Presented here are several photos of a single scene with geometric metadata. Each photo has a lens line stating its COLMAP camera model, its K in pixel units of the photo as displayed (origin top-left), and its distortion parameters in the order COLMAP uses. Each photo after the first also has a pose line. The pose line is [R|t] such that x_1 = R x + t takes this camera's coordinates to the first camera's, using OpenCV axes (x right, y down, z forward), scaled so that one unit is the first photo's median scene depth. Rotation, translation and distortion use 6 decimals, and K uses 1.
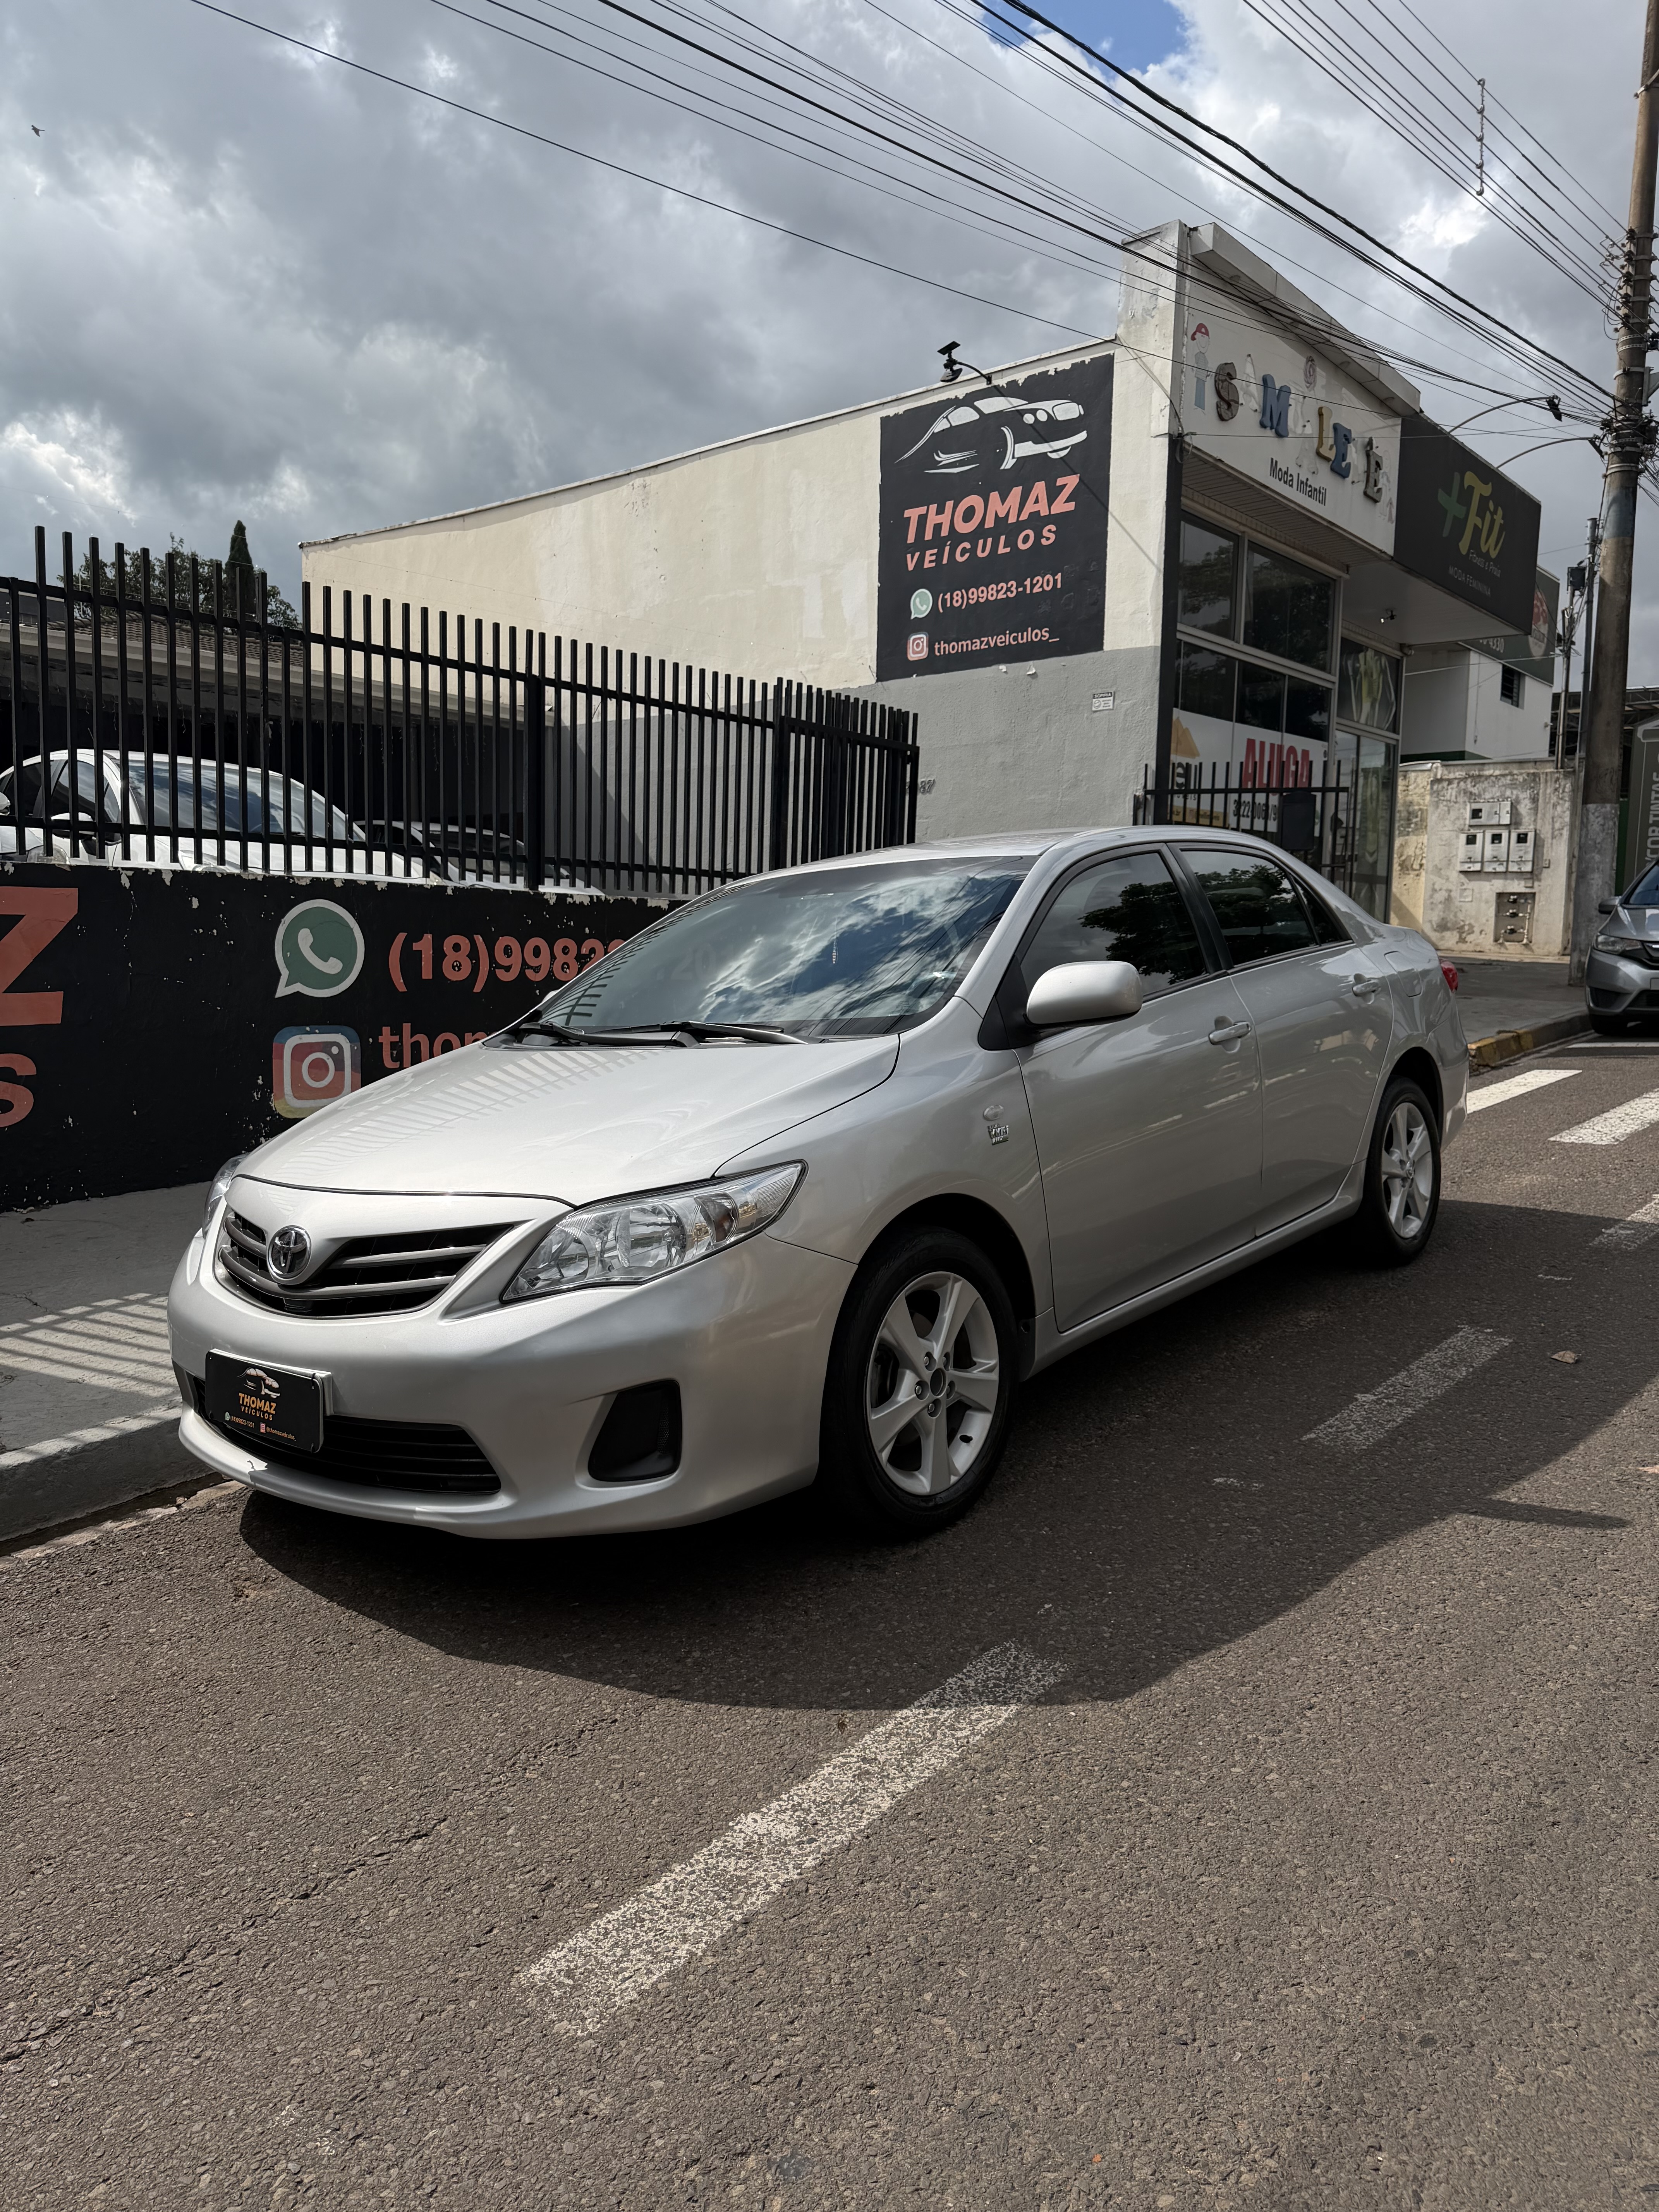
lens RADIAL K [[1563.8, 0, 827.8], [0, 1563.8, 1110.8], [0, 0, 1]] dist [0.040084, -0.046437]
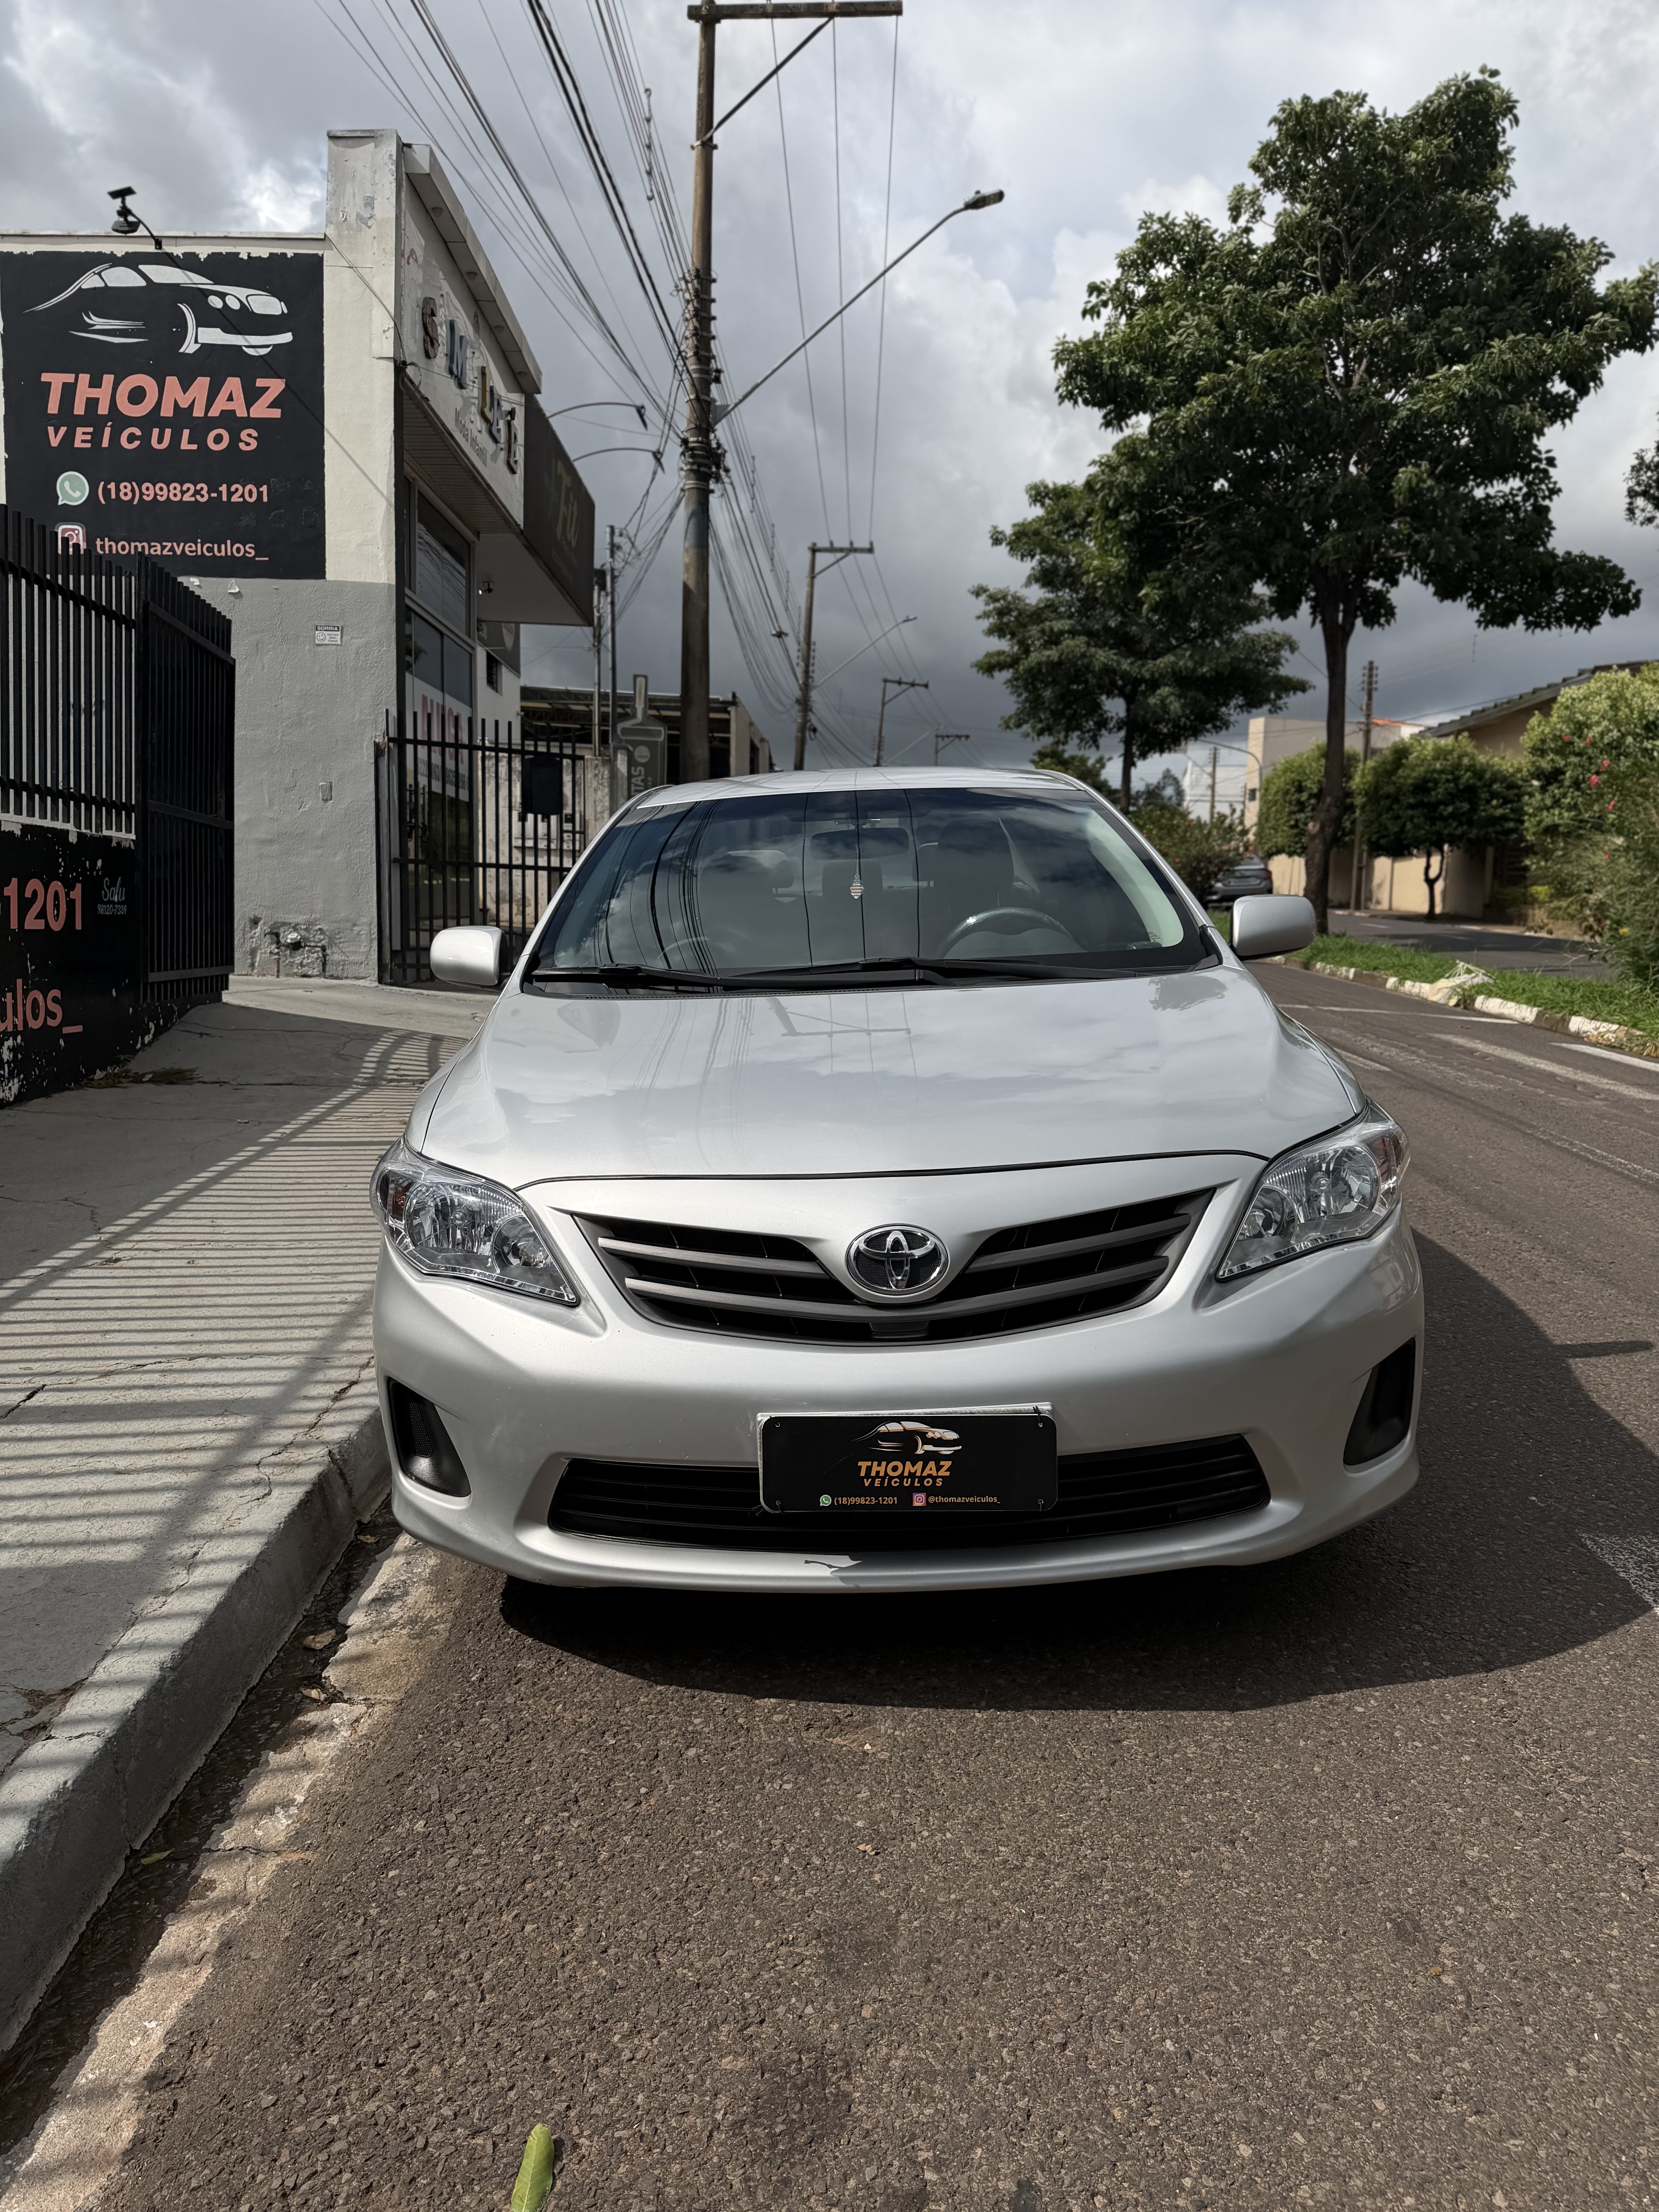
lens RADIAL K [[1580.8, 0, 826.3], [0, 1580.8, 1115.4], [0, 0, 1]] dist [0.001285, -0.009488]
pose [[0.769544, -0.062326, 0.635545, -0.200246], [0.051698, 0.998040, 0.035276, -0.000873], [-0.636497, 0.005710, 0.771258, 0.108834]]
